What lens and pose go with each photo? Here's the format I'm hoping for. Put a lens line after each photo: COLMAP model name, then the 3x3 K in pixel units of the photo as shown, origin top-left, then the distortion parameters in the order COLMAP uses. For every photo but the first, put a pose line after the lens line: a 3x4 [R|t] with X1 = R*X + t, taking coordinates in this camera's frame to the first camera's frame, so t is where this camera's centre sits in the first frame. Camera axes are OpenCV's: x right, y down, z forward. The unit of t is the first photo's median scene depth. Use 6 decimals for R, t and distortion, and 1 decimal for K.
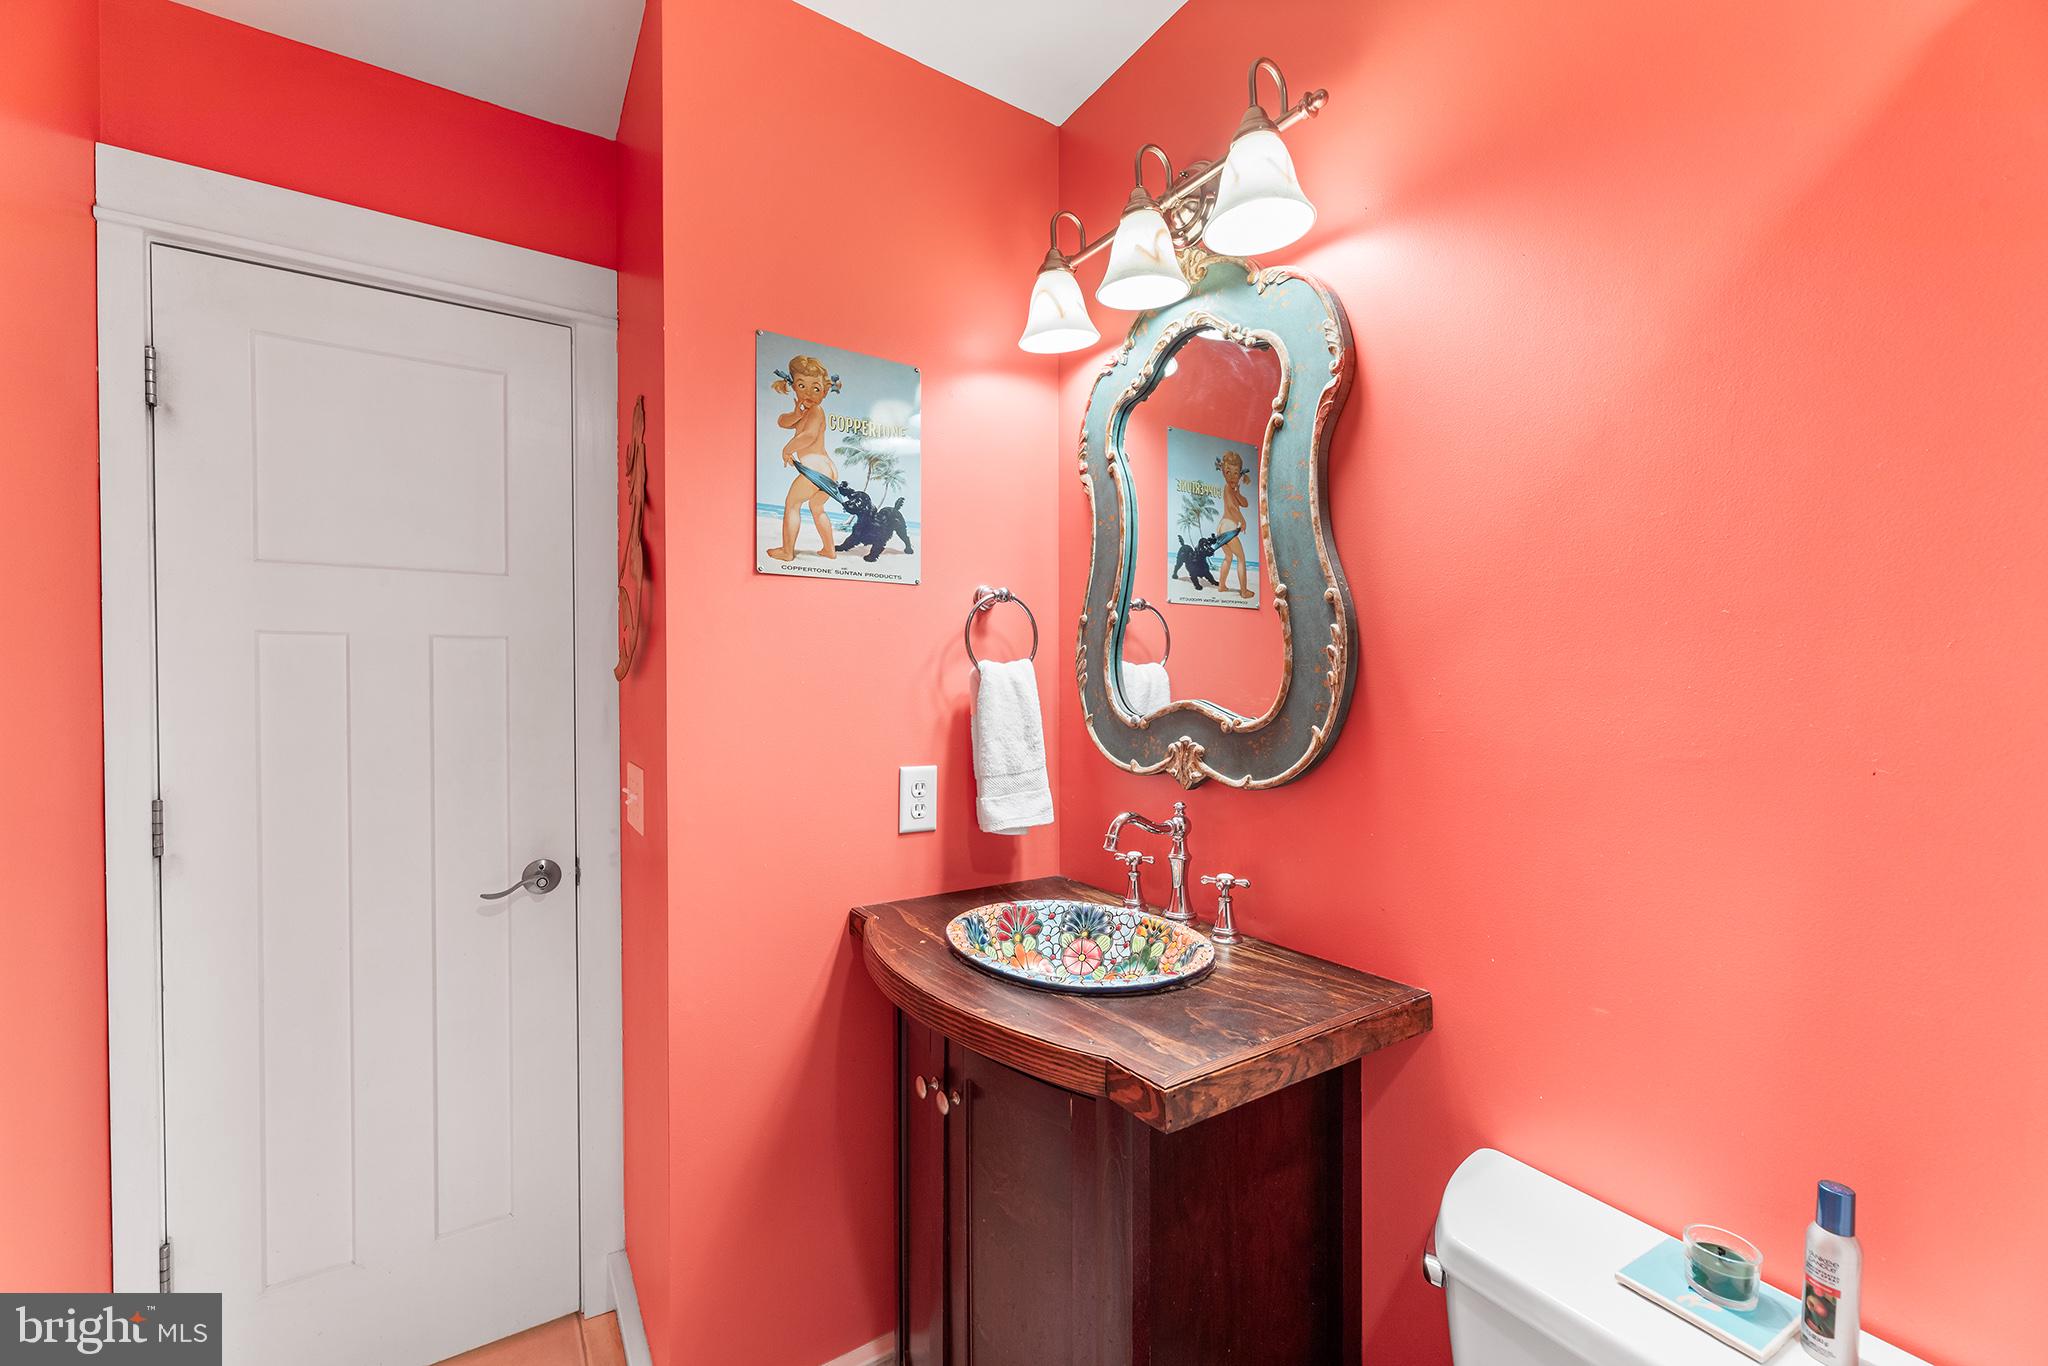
lens RADIAL K [[824.8, 0, 1020.7], [0, 824.8, 689.5], [0, 0, 1]] dist [0.000315, -0.000555]
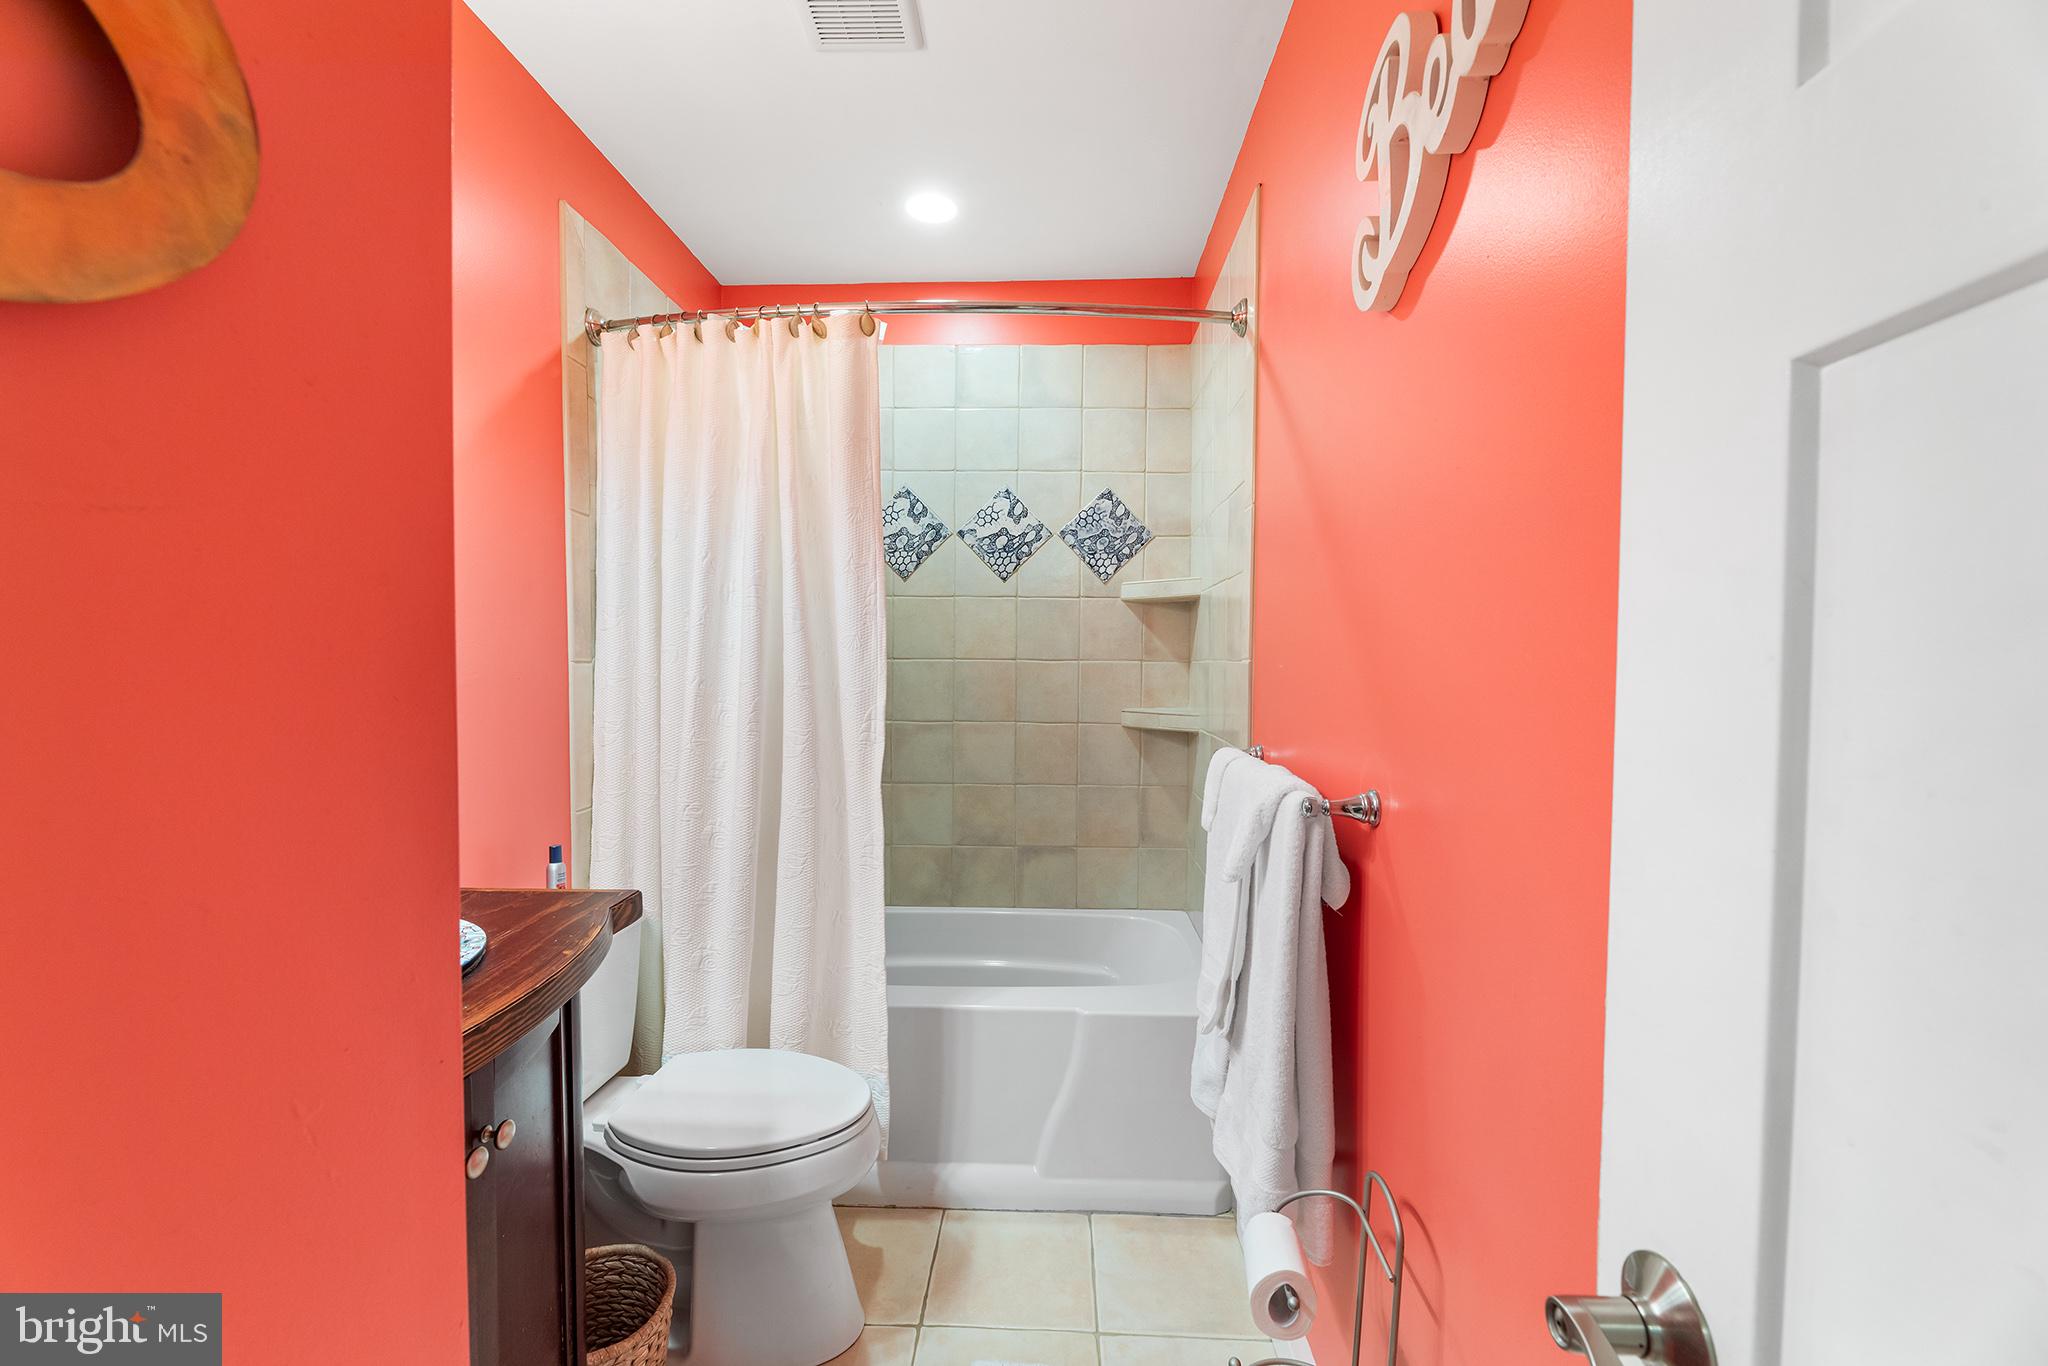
lens RADIAL K [[824.8, 0, 1020.7], [0, 824.8, 689.5], [0, 0, 1]] dist [0.000315, -0.000555]
pose [[-0.810798, -0.020128, 0.584979, -0.802926], [0.001854, 0.999315, 0.036954, 0.025939], [-0.585322, 0.031047, -0.810206, 1.108559]]
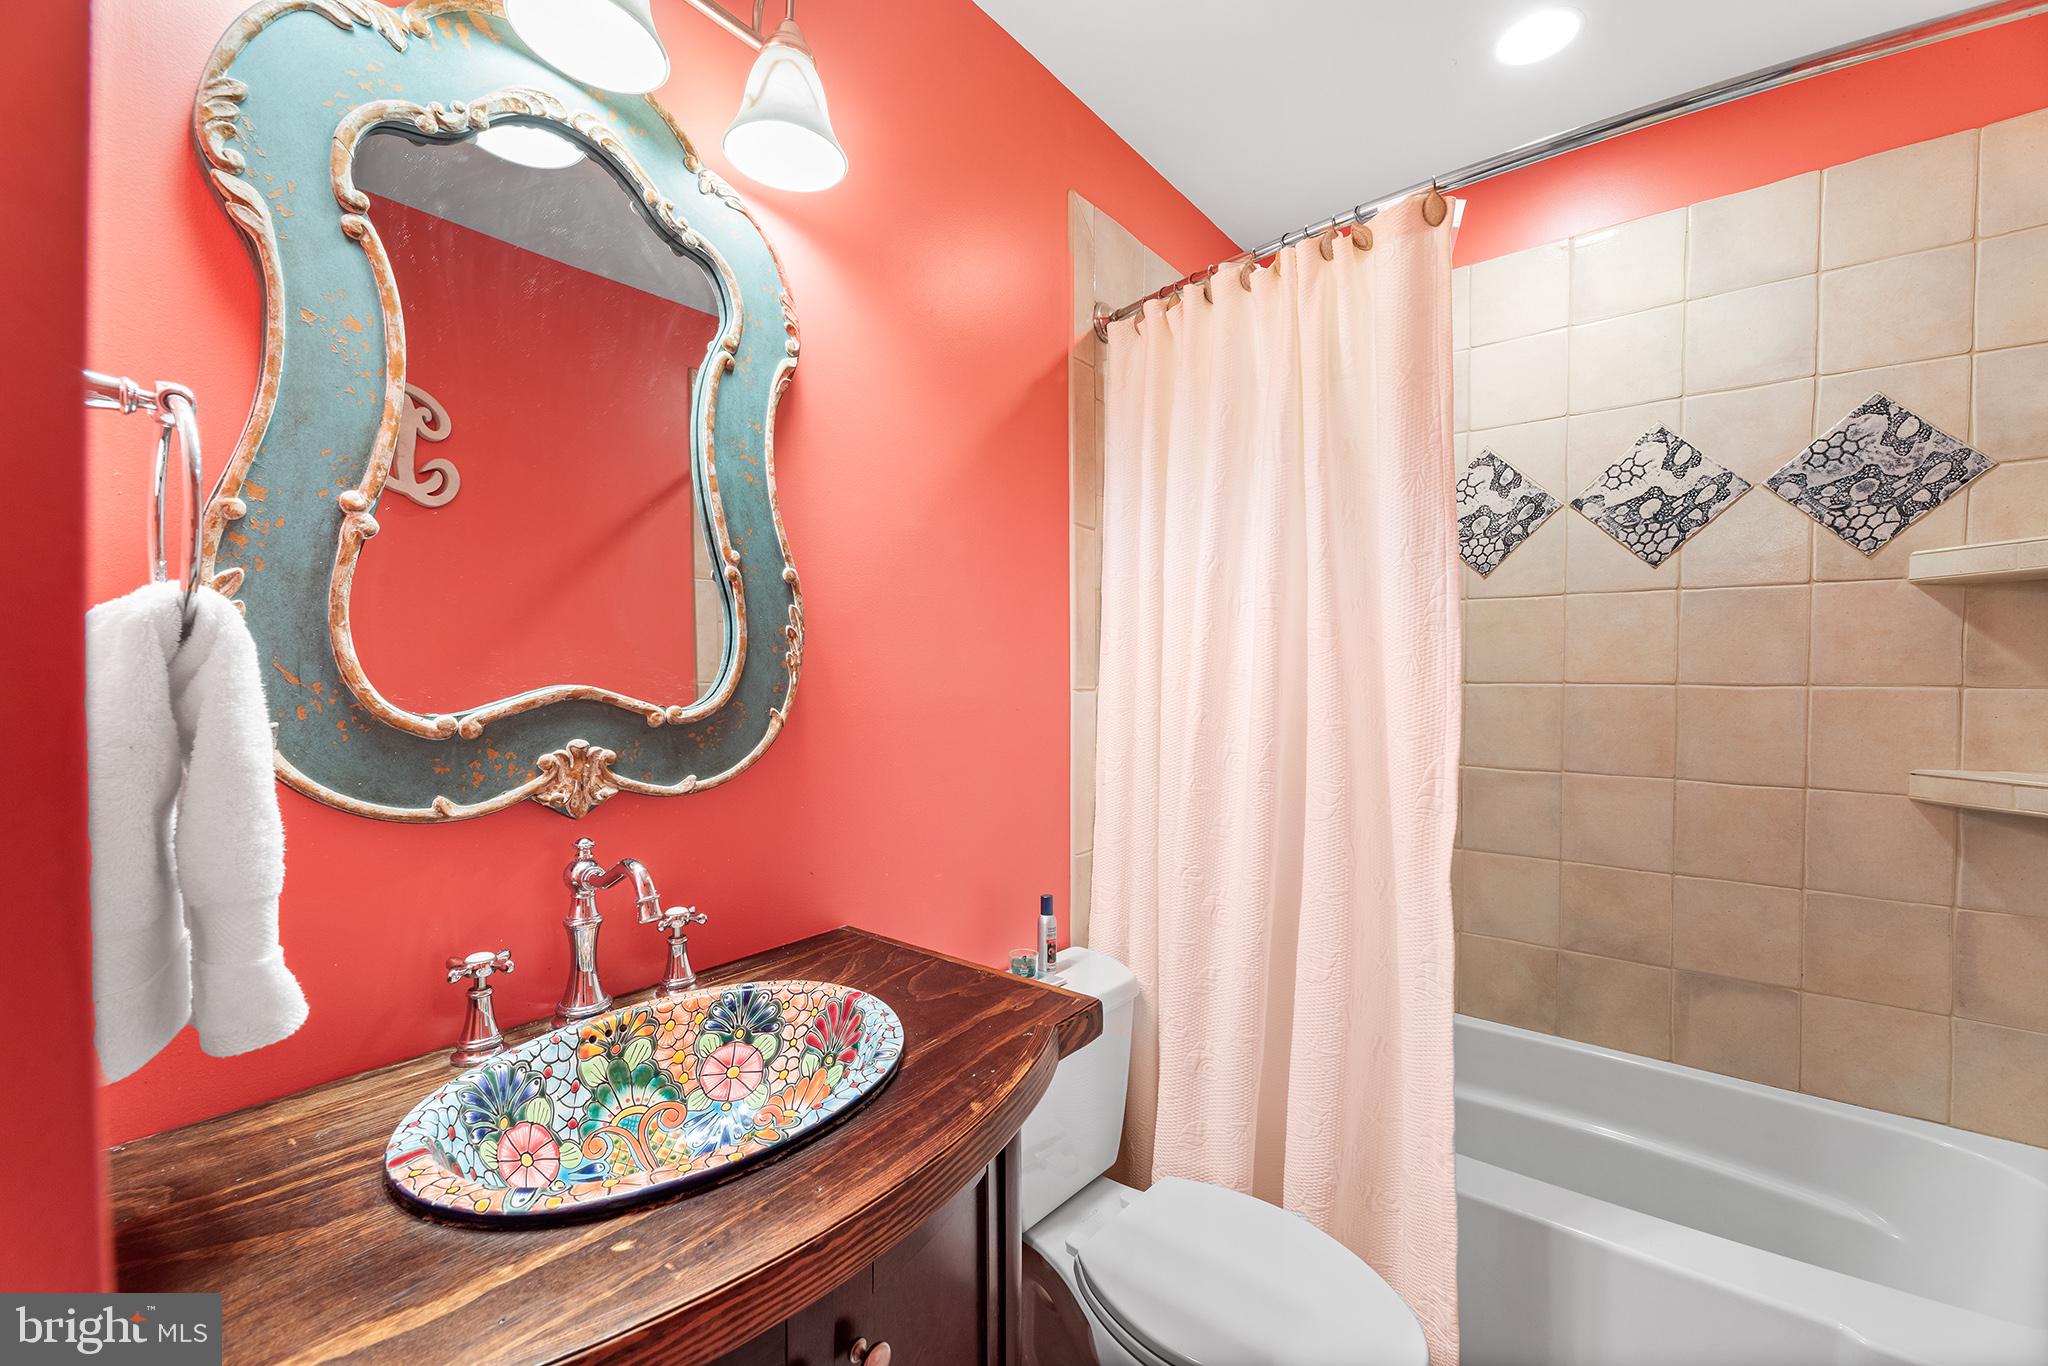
lens RADIAL K [[824.8, 0, 1020.7], [0, 824.8, 689.5], [0, 0, 1]] dist [0.000315, -0.000555]
pose [[-0.300225, -0.011872, 0.953795, -0.561118], [0.006983, 0.999868, 0.014643, 0.008932], [-0.953843, 0.011056, -0.300102, 0.882582]]
